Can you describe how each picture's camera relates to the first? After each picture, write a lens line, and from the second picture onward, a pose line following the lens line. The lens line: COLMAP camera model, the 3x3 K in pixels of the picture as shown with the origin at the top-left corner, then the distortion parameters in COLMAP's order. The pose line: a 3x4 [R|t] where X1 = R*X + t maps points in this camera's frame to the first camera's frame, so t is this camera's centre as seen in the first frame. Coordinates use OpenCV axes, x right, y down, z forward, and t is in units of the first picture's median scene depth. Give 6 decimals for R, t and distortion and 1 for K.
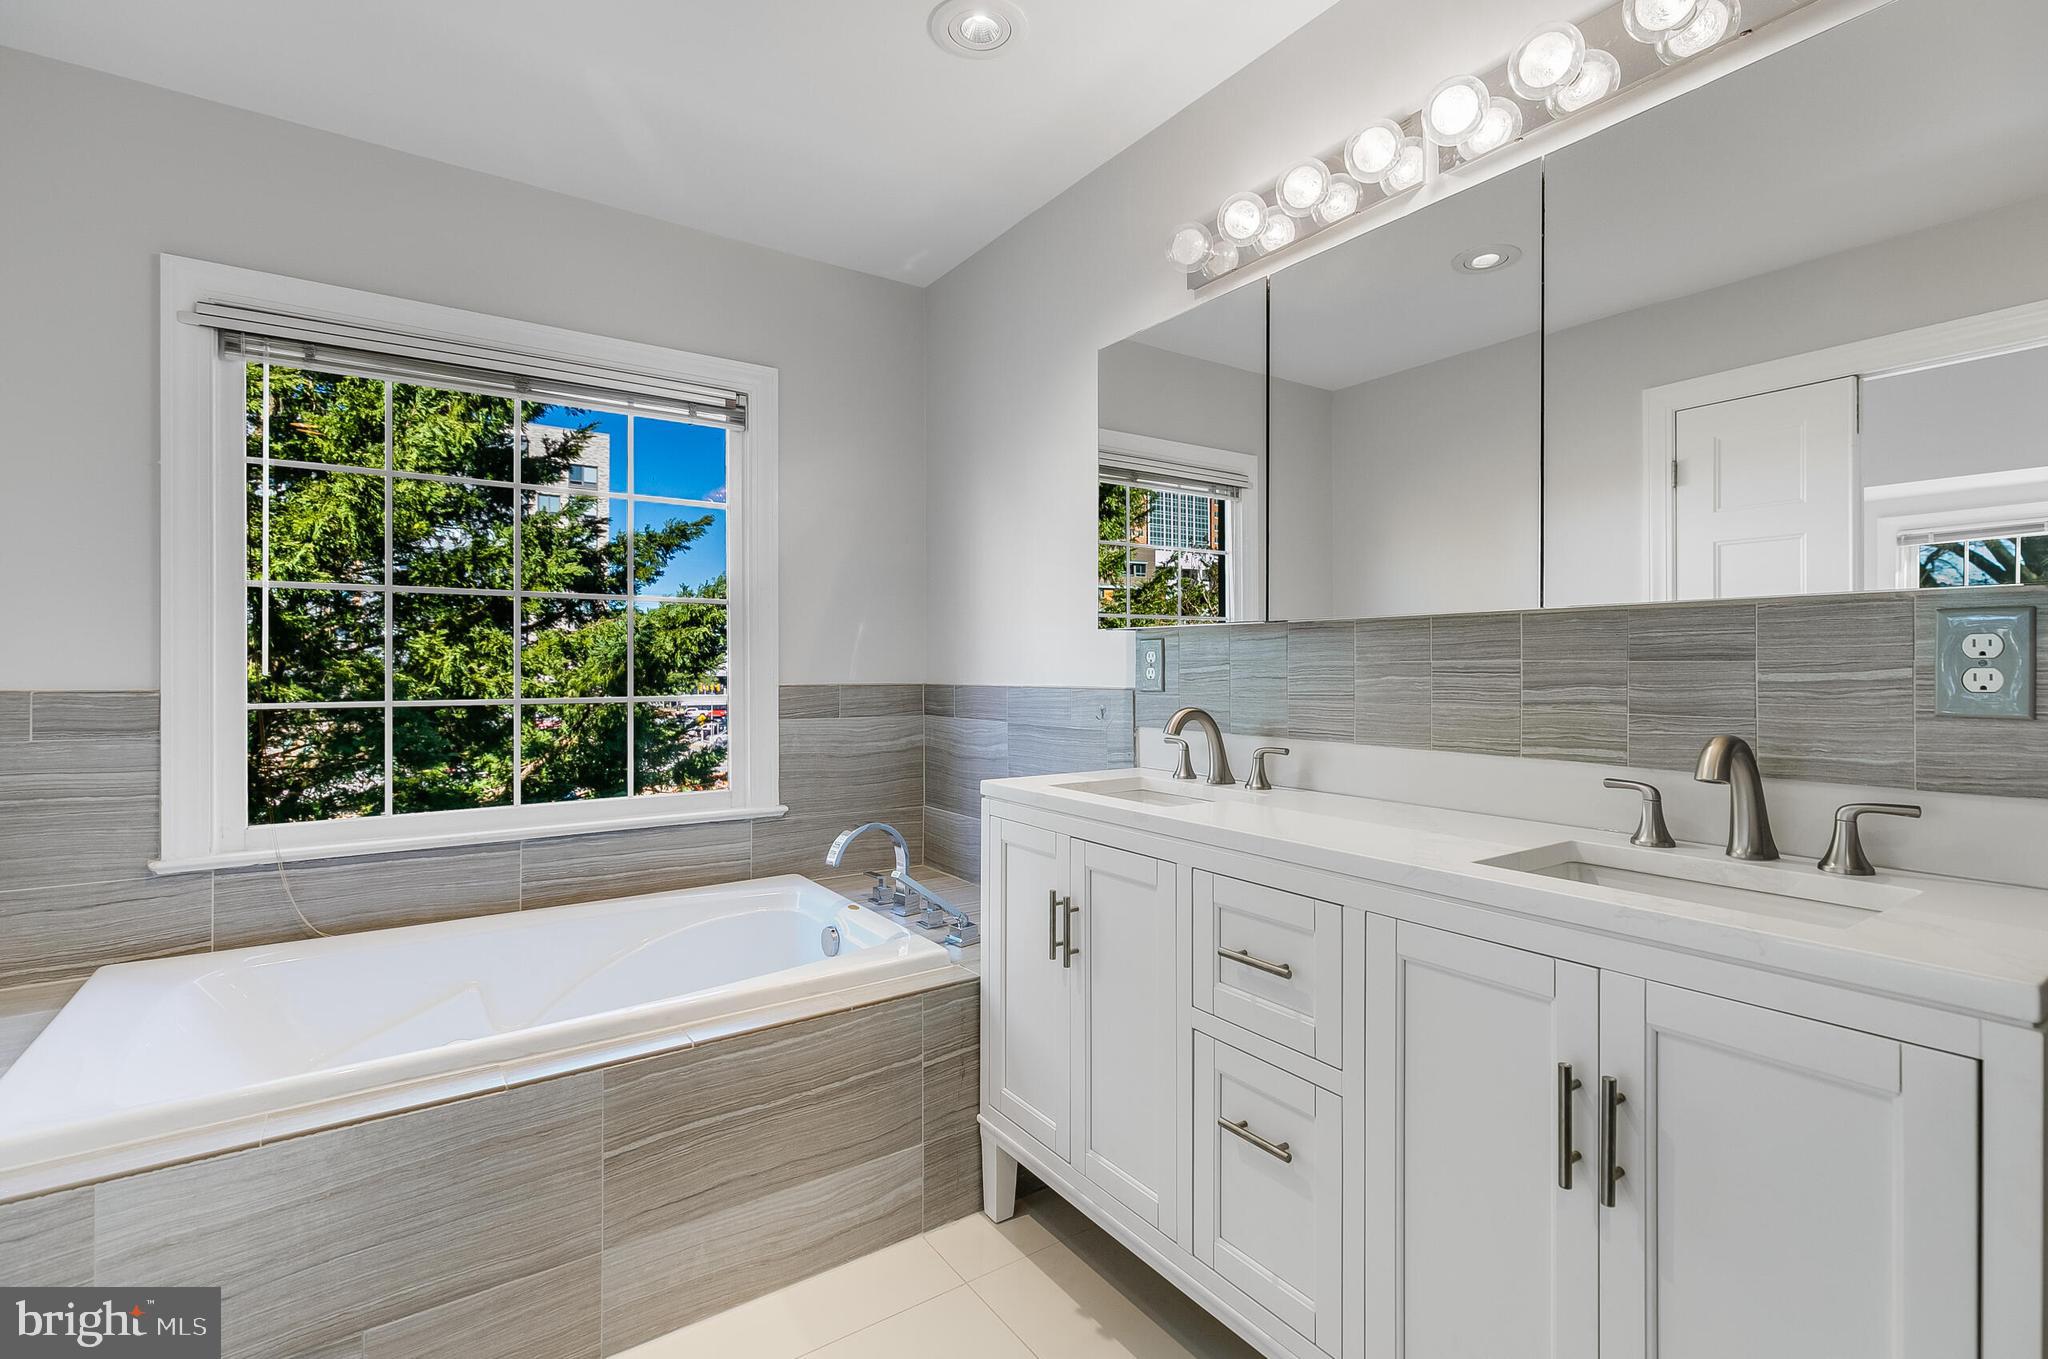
lens RADIAL K [[922.1, 0, 1037.7], [0, 922.1, 666.8], [0, 0, 1]] dist [0.002861, 0.000152]
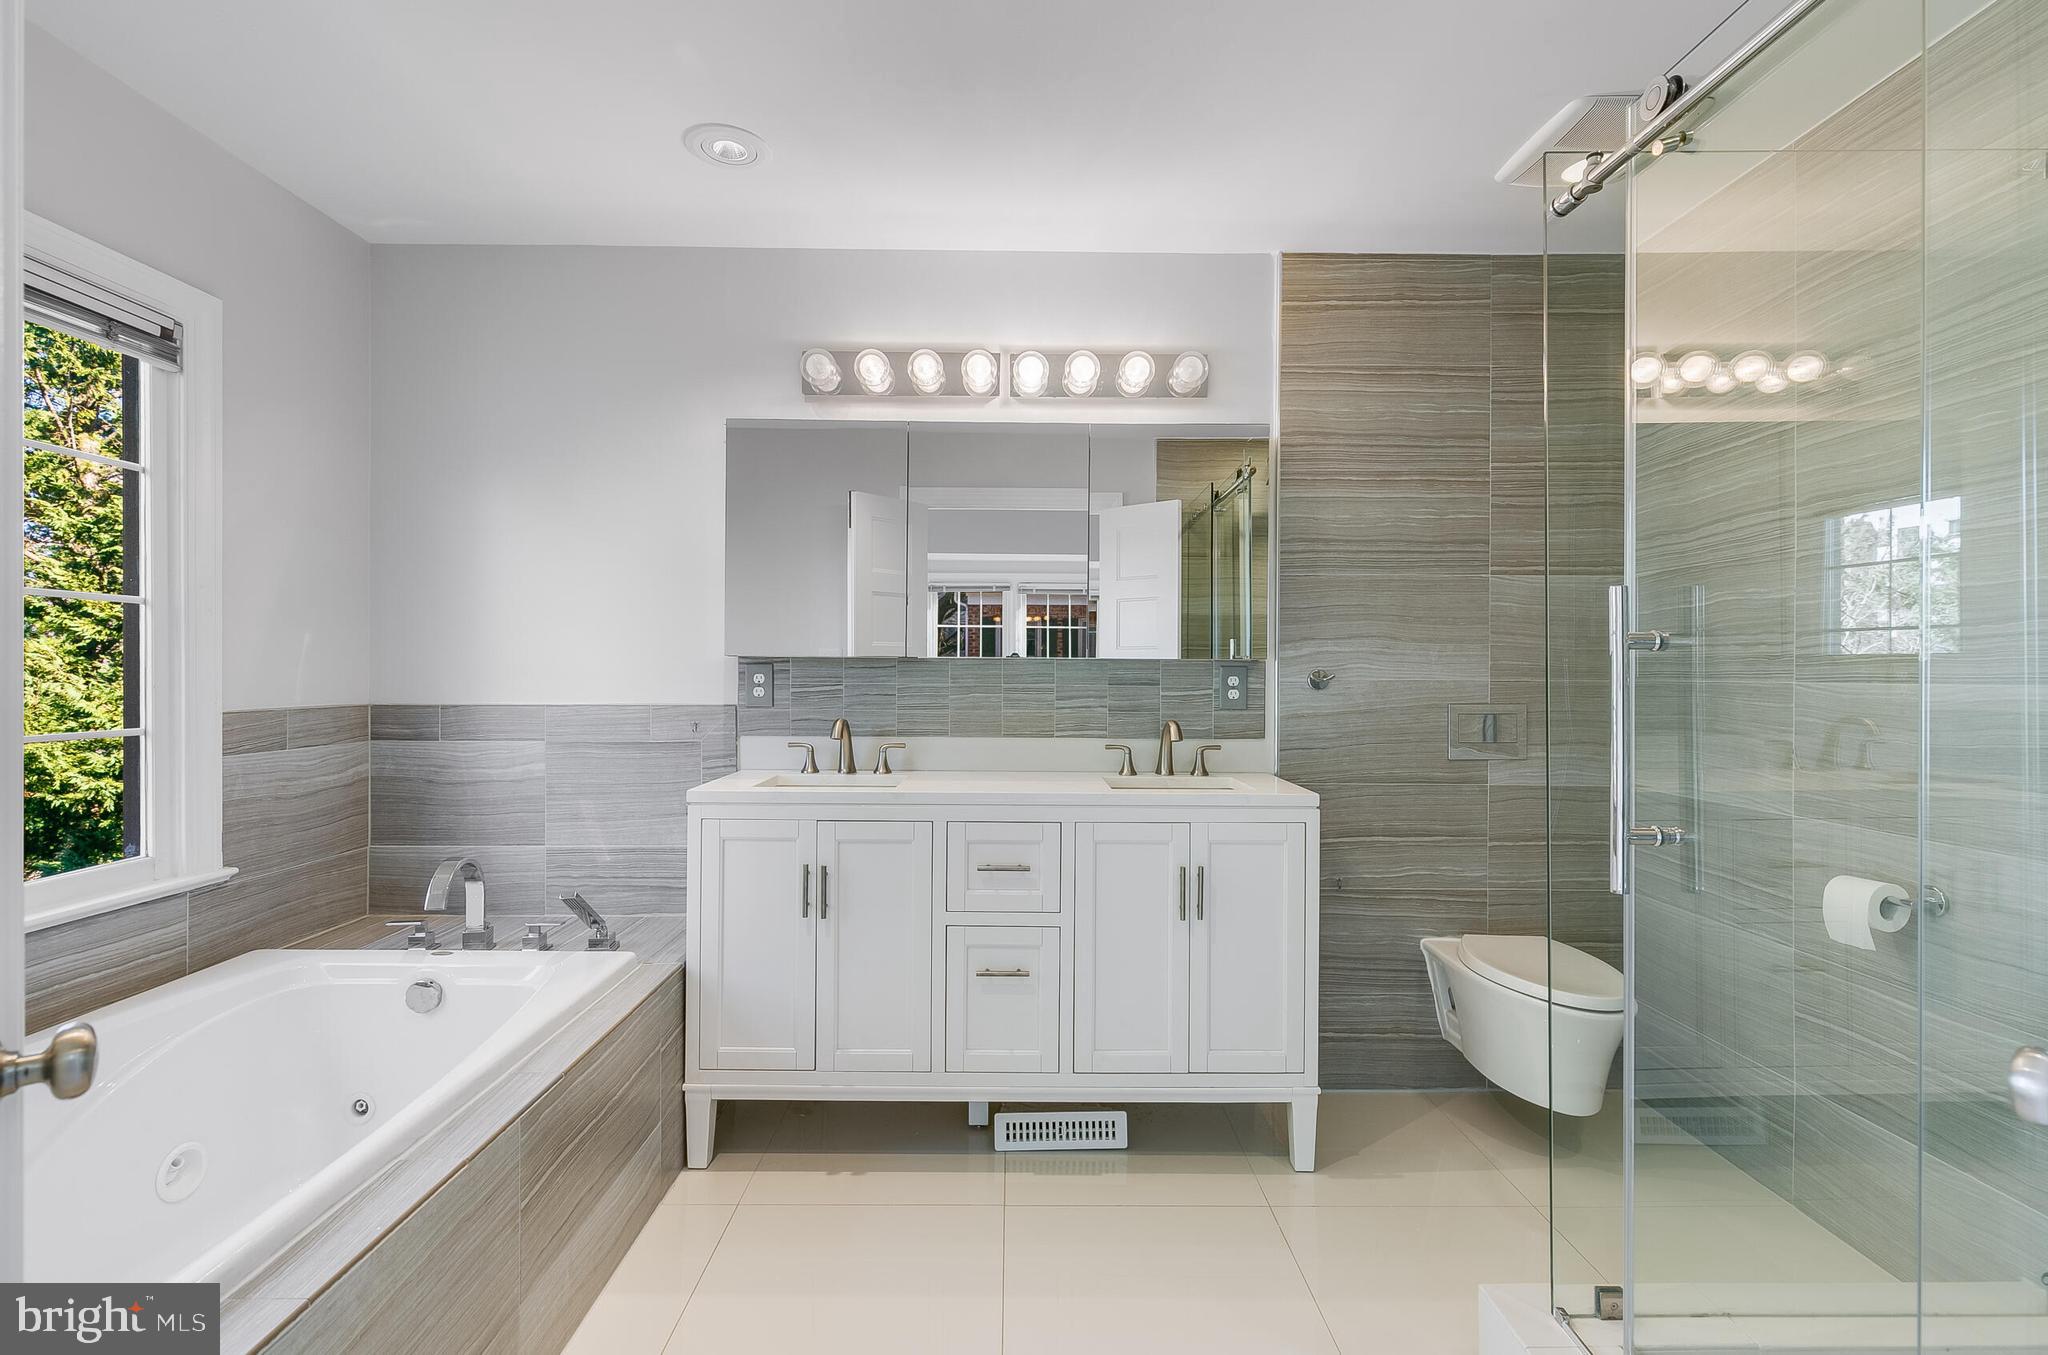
lens RADIAL K [[906.5, 0, 1024.0], [0, 906.5, 677.5], [0, 0, 1]] dist [0.001351, 0.000031]
pose [[0.568283, -0.003879, 0.822824, -0.742016], [-0.005443, 0.999949, 0.008473, -0.026894], [-0.822815, -0.009293, 0.568233, 0.026315]]
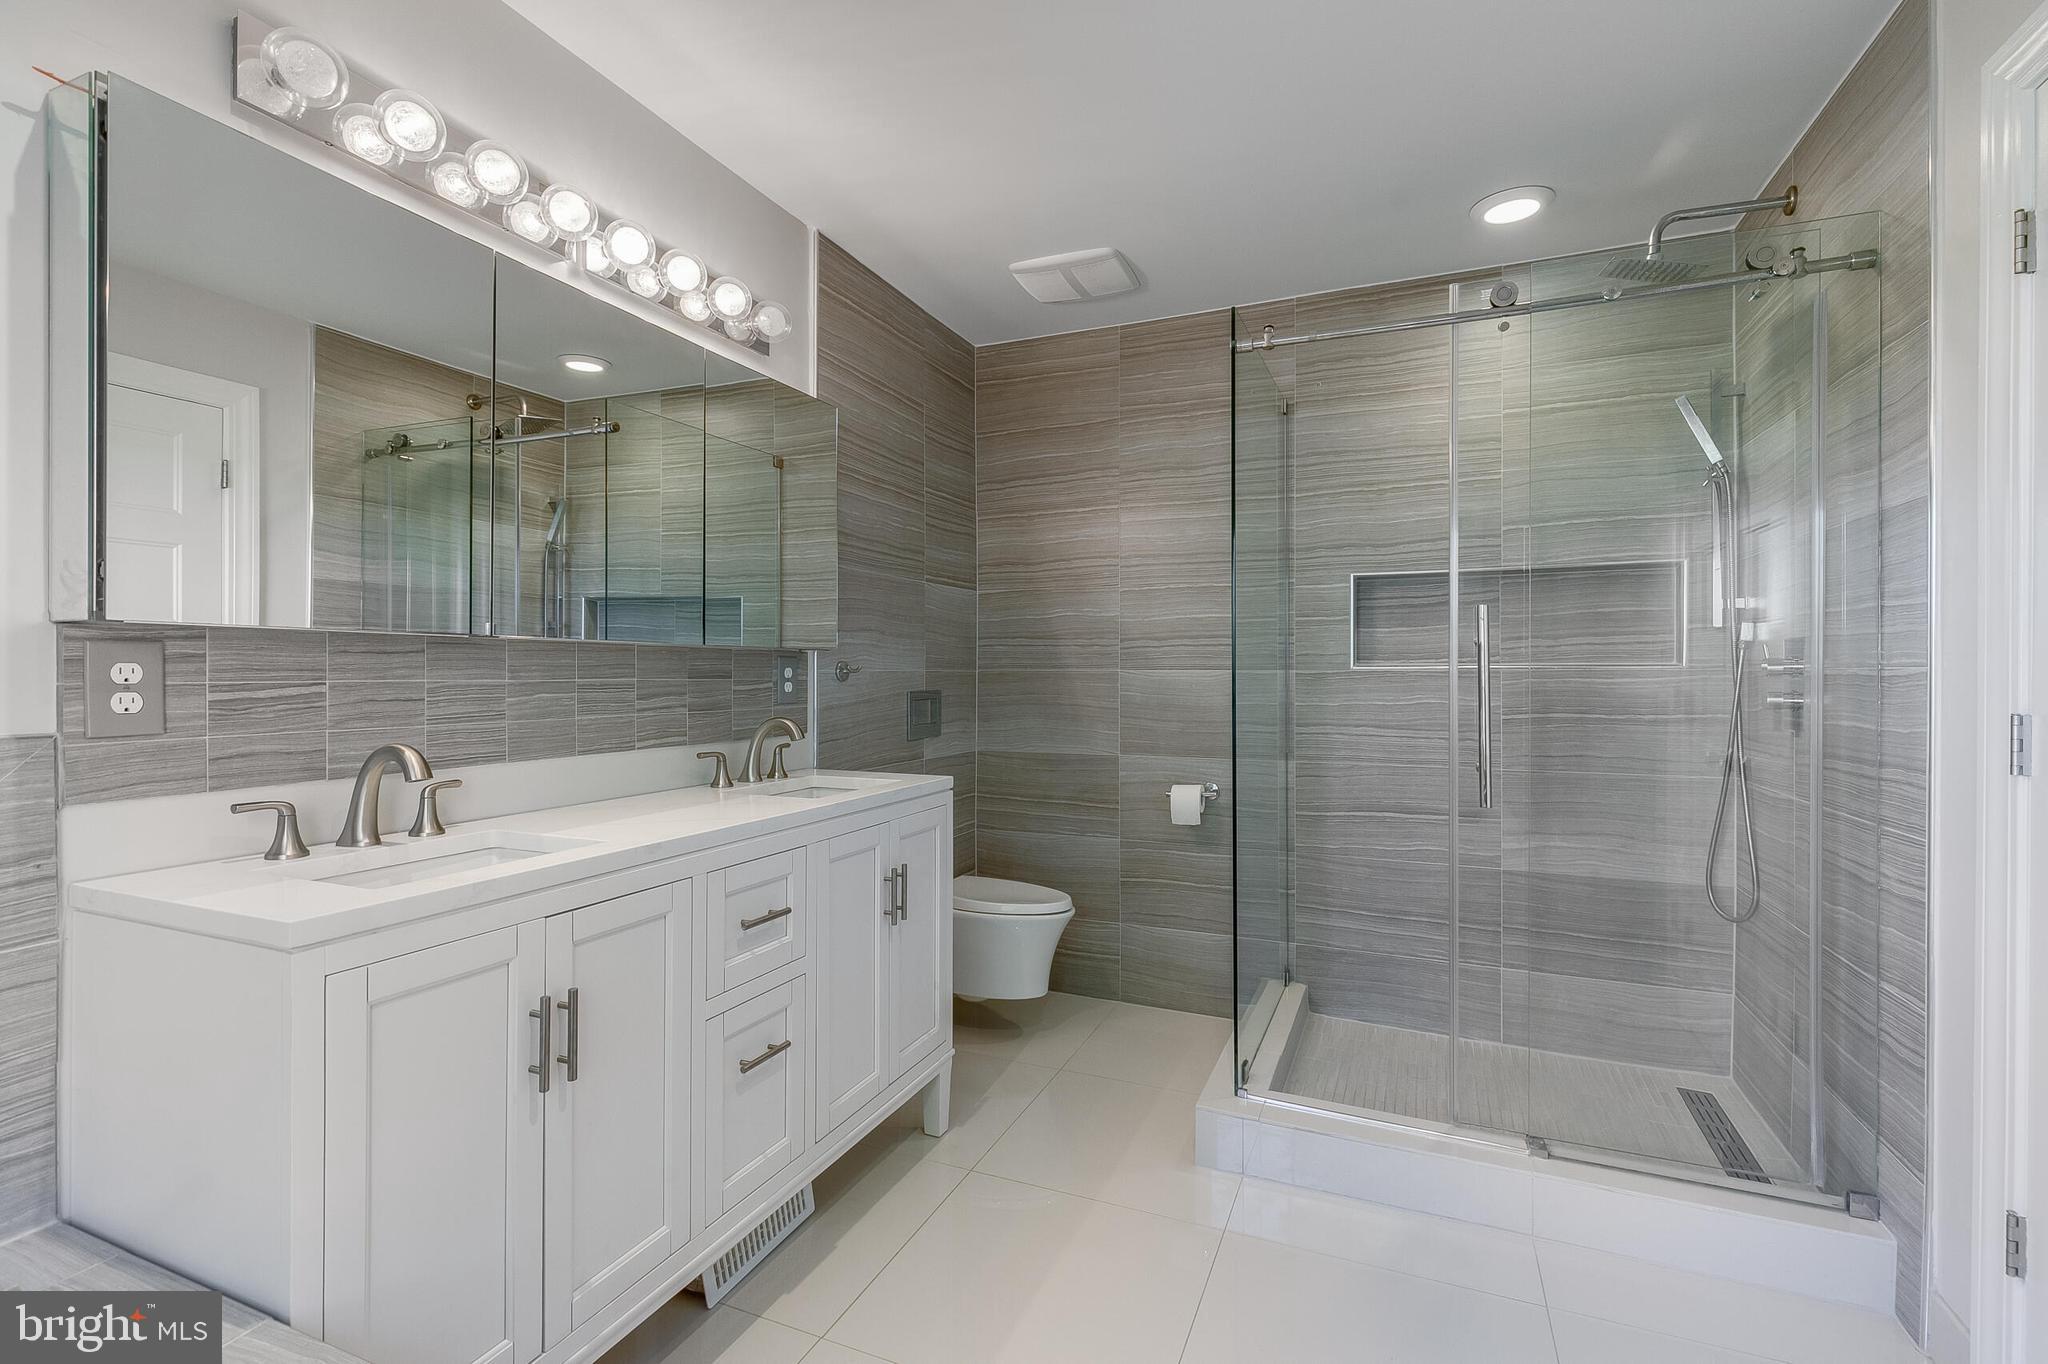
lens RADIAL K [[906.5, 0, 1024.0], [0, 906.5, 682.0], [0, 0, 1]] dist [0.001351, 0.000031]
pose [[-0.520932, -0.009806, 0.853542, -0.689590], [-0.001279, 0.999942, 0.010707, -0.013154], [-0.853597, 0.004486, -0.520914, 0.912814]]
